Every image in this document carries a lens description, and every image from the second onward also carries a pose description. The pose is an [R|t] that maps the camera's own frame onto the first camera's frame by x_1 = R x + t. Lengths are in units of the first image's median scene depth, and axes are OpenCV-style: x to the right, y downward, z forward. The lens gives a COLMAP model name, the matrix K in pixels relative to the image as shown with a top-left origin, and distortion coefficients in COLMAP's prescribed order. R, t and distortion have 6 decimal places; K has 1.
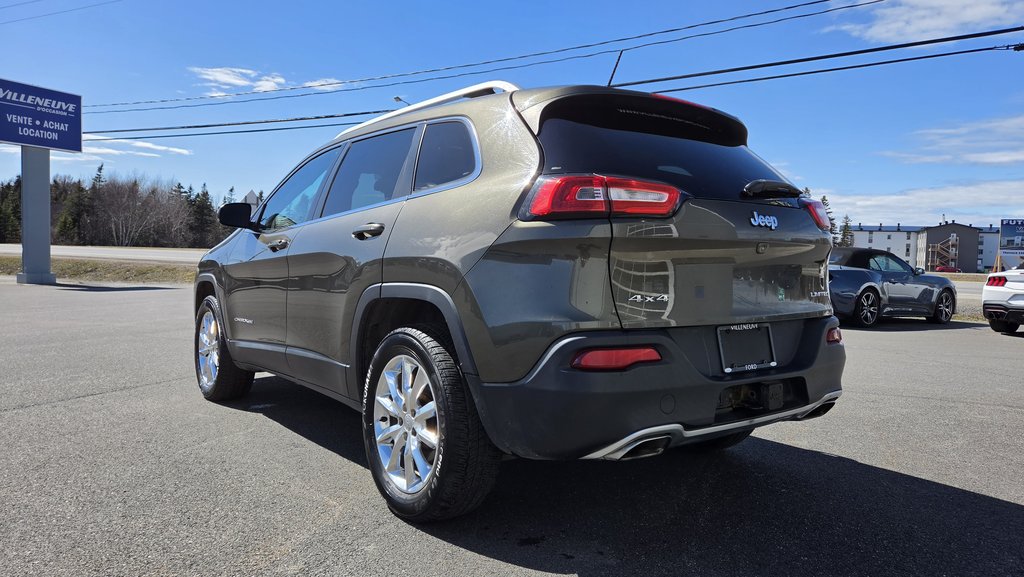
lens RADIAL K [[684.3, 0, 516.4], [0, 684.3, 285.4], [0, 0, 1]] dist [0.076833, -0.069983]
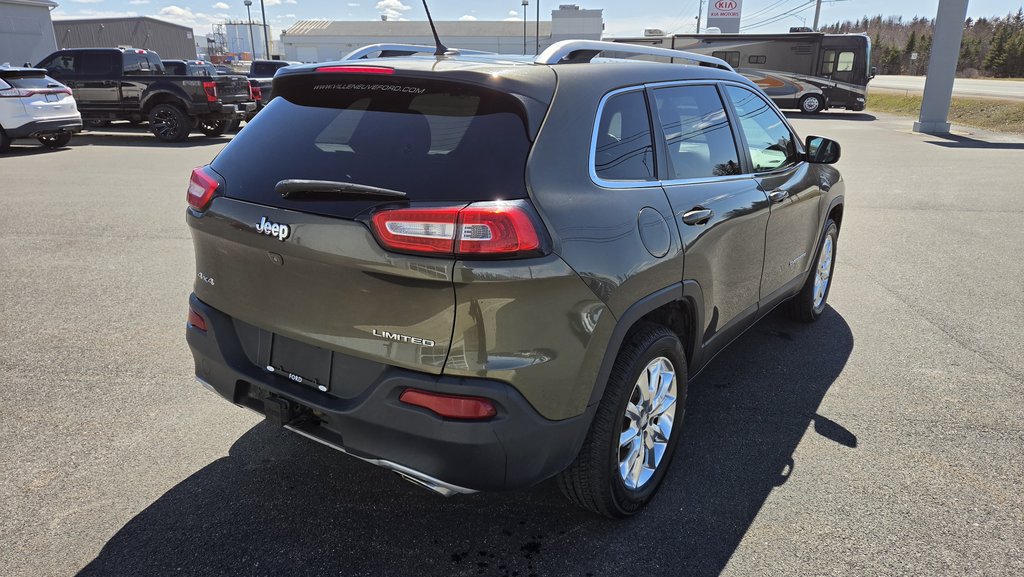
lens RADIAL K [[684.3, 0, 516.4], [0, 684.3, 285.4], [0, 0, 1]] dist [0.076833, -0.069983]
pose [[0.295415, 0.260360, -0.919208, 0.131413], [-0.042746, 0.964788, 0.259532, -0.027259], [0.954412, -0.037377, 0.296142, 0.105340]]
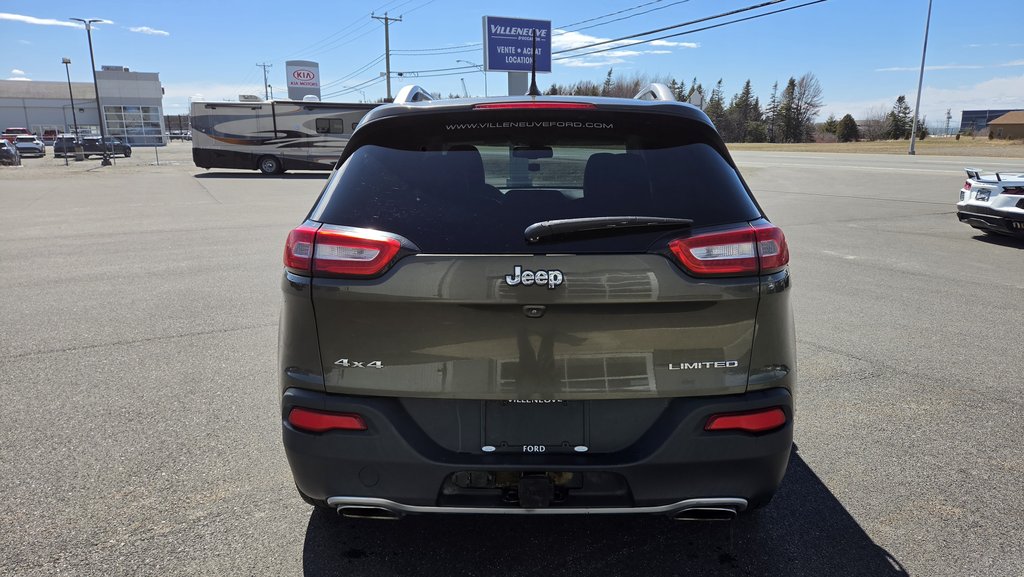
lens RADIAL K [[684.3, 0, 516.4], [0, 684.3, 285.4], [0, 0, 1]] dist [0.076833, -0.069983]
pose [[0.779711, 0.100571, -0.618010, 0.084329], [-0.003170, 0.987638, 0.156723, -0.021116], [0.626132, -0.120239, 0.770390, 0.039241]]
